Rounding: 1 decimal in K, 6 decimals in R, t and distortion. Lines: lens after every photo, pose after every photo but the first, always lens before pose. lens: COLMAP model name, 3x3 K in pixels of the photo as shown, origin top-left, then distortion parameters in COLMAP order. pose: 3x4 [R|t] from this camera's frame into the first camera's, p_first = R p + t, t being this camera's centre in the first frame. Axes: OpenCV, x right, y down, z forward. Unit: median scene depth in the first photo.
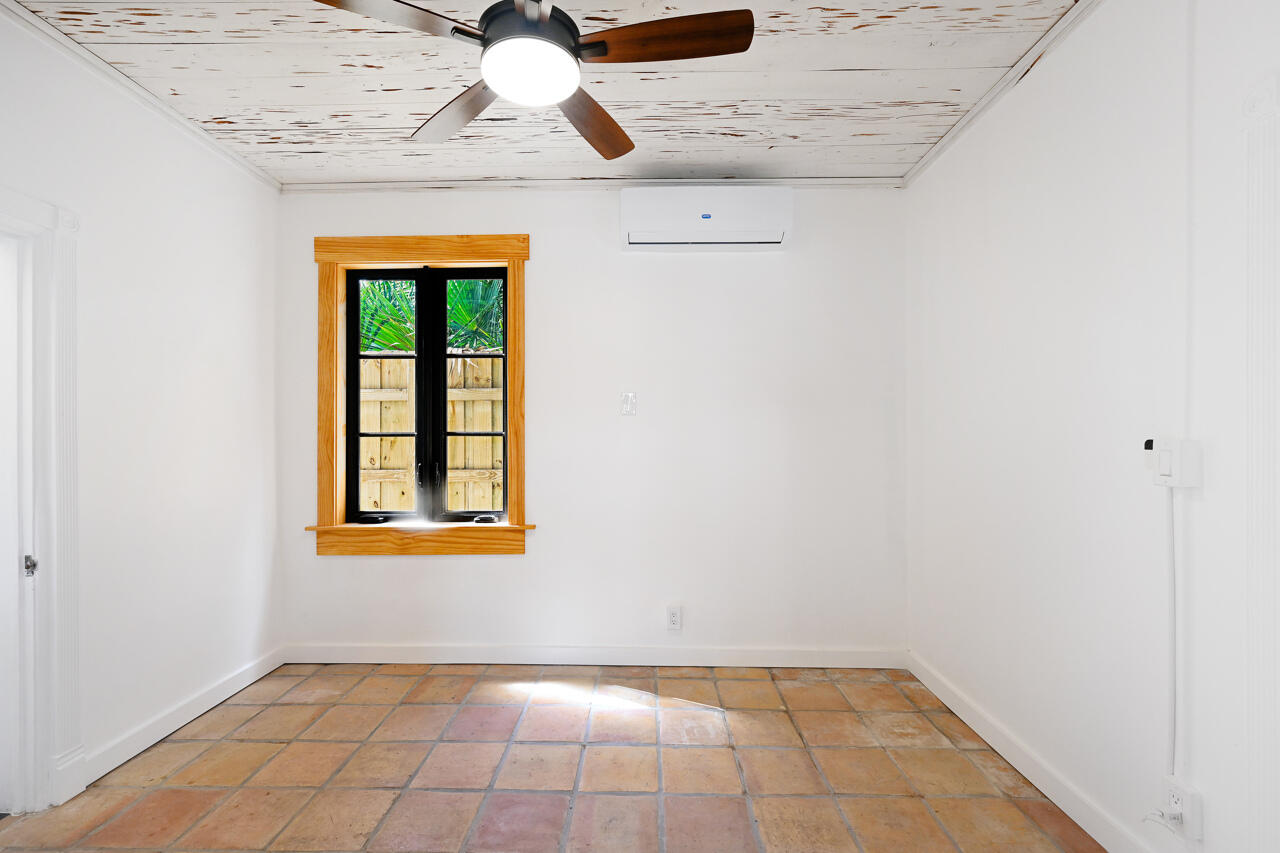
lens RADIAL K [[525.2, 0, 638.2], [0, 525.2, 442.9], [0, 0, 1]] dist [-0.000391, -0.000071]
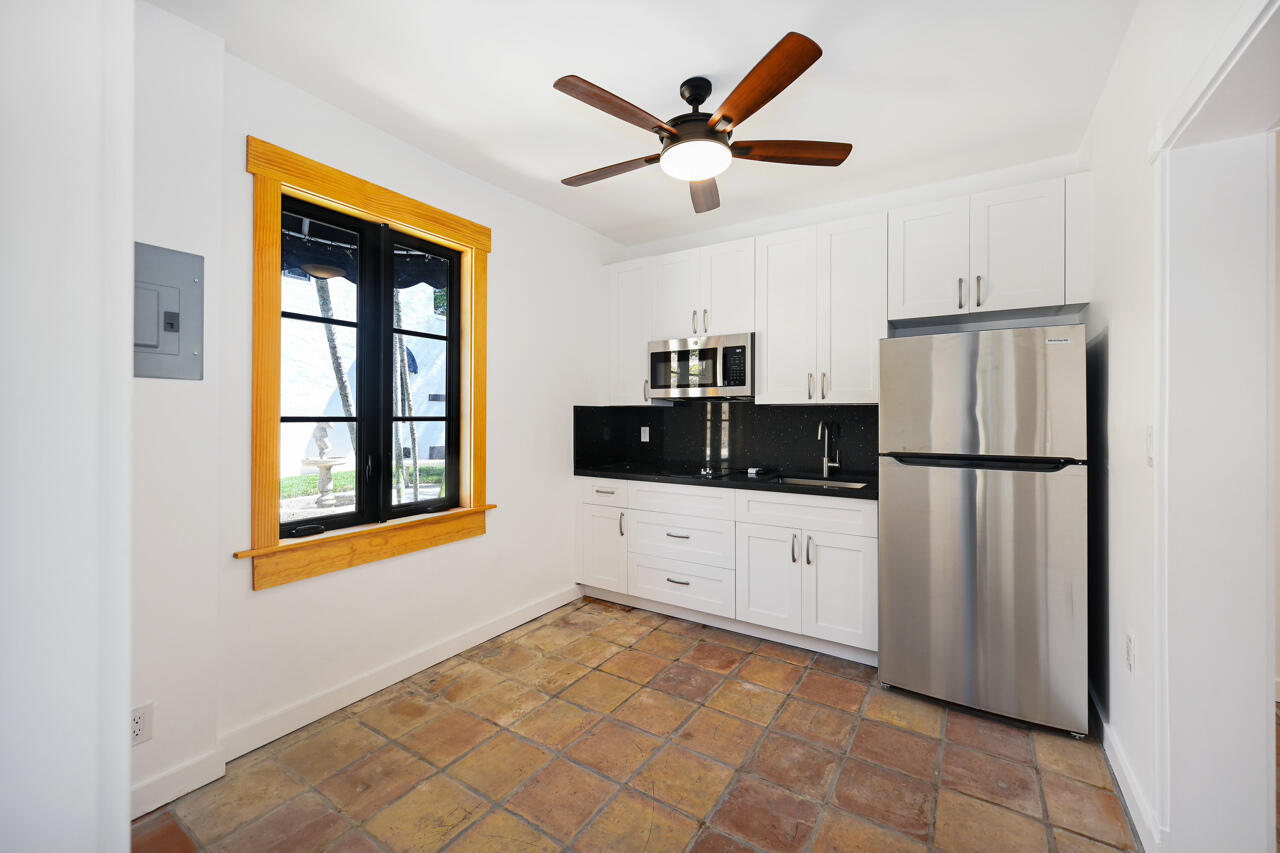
lens RADIAL K [[497.6, 0, 640.0], [0, 497.6, 426.5], [0, 0, 1]] dist [0.000636, 0.000018]
pose [[0.539046, -0.011648, 0.842196, -0.871419], [0.009641, 0.999924, 0.007658, -0.005295], [-0.842221, 0.003992, 0.539117, 0.206012]]
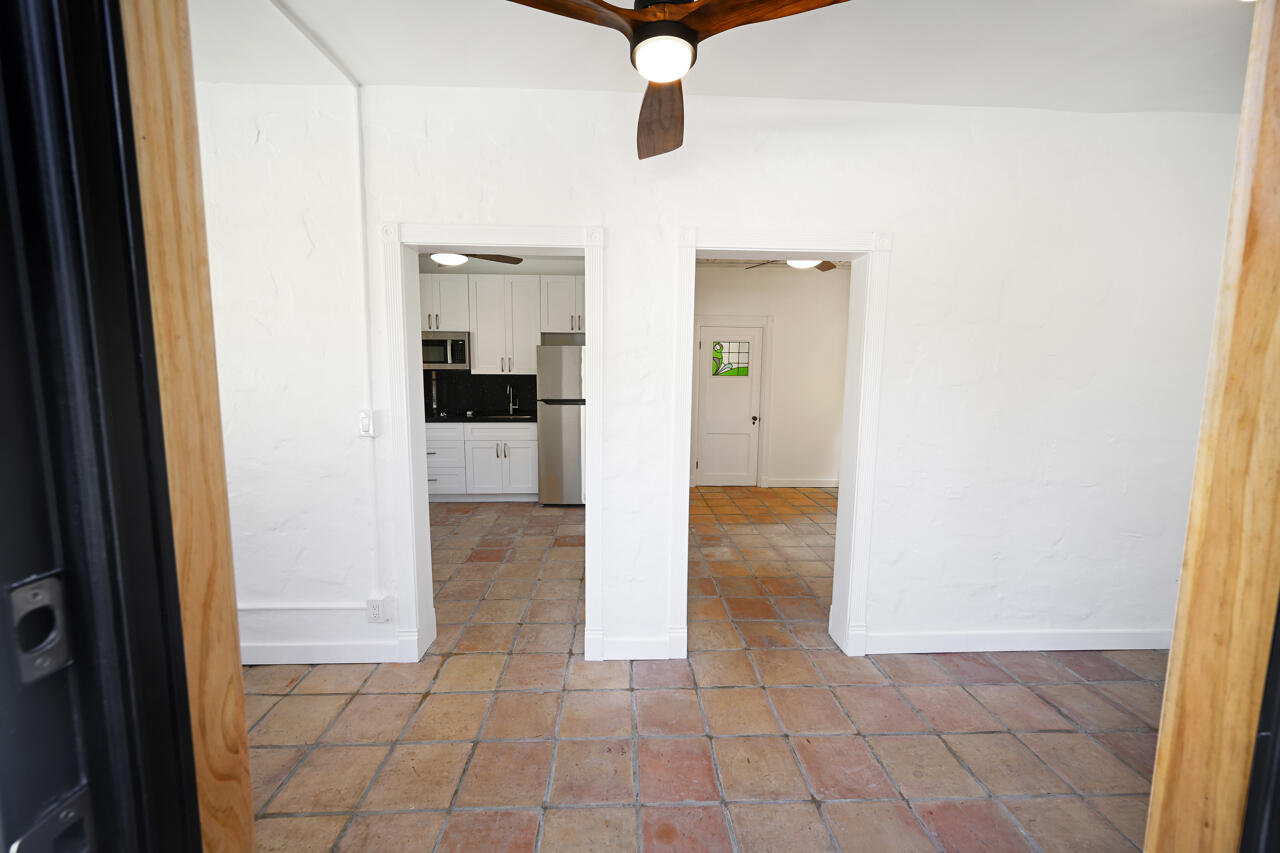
lens RADIAL K [[497.6, 0, 640.0], [0, 497.6, 426.5], [0, 0, 1]] dist [0.000636, 0.000018]
pose [[-0.063570, -0.108861, 0.992022, -1.719554], [0.006033, 0.993973, 0.109461, -0.046382], [-0.997959, 0.012944, -0.062530, 0.068032]]
